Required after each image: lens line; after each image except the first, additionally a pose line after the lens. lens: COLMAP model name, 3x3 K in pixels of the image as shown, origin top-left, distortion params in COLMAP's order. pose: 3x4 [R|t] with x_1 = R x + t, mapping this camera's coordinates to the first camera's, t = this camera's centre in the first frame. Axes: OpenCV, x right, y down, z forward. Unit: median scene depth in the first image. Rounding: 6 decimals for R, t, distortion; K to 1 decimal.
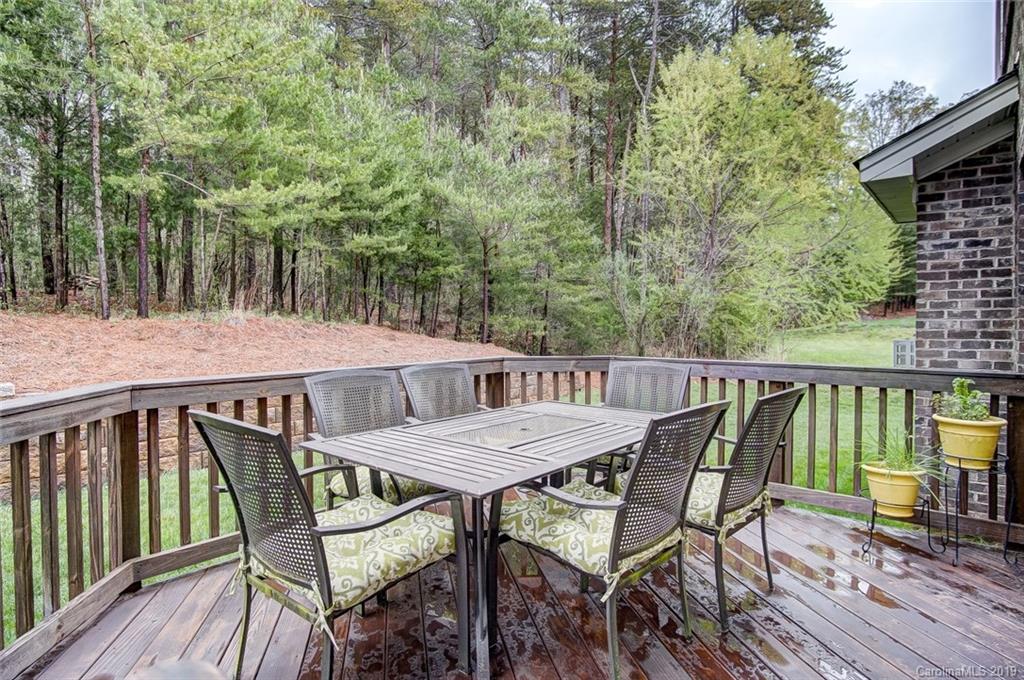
lens RADIAL K [[558.1, 0, 514.8], [0, 558.1, 332.7], [0, 0, 1]] dist [-0.025670, 0.000503]
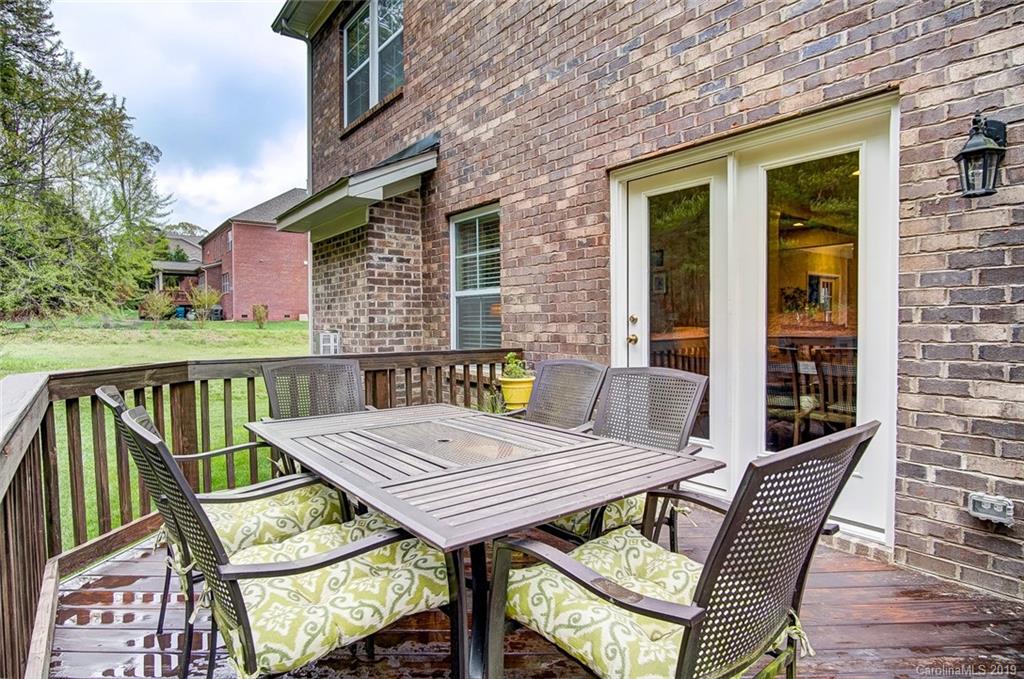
lens RADIAL K [[558.1, 0, 514.8], [0, 558.1, 332.2], [0, 0, 1]] dist [-0.025670, 0.000503]
pose [[0.210223, -0.020108, 0.977447, -0.458096], [0.010040, 0.999780, 0.018408, -0.005876], [-0.977602, 0.005944, 0.210378, 0.427673]]
